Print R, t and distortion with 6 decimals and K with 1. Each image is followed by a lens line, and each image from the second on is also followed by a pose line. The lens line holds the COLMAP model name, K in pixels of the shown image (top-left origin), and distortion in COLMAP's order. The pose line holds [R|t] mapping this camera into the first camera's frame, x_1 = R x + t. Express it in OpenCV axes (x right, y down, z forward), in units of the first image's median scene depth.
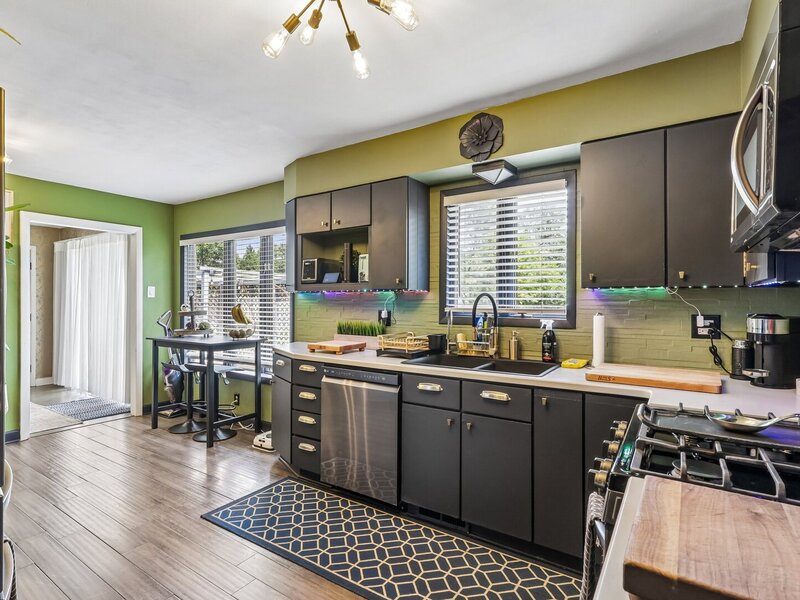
lens RADIAL K [[413.0, 0, 412.2], [0, 413.0, 301.1], [0, 0, 1]] dist [0.000510, 0.000081]
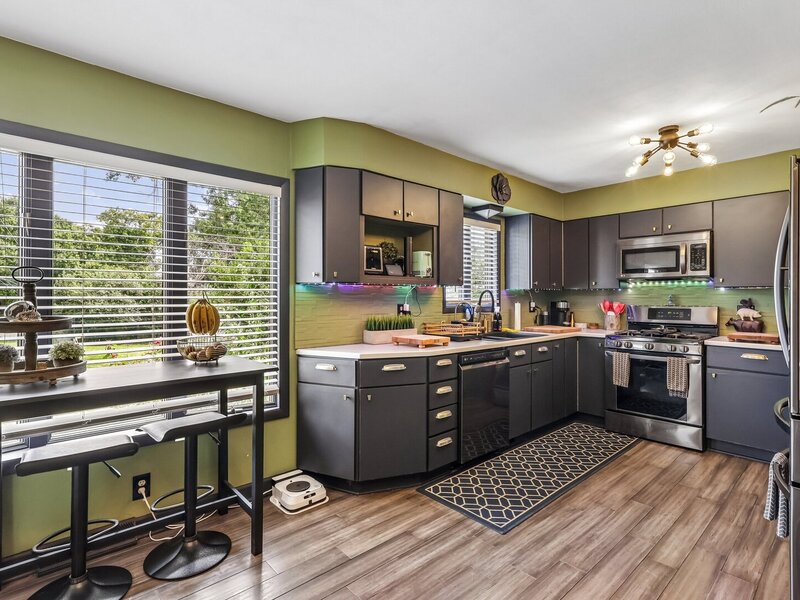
lens RADIAL K [[421.9, 0, 401.2], [0, 421.9, 290.3], [0, 0, 1]] dist [-0.000377, -0.000141]
pose [[0.261786, 0.012518, 0.965045, -1.147198], [-0.006008, 0.999918, -0.011341, -0.000052], [-0.965107, -0.002829, 0.261840, 0.754827]]
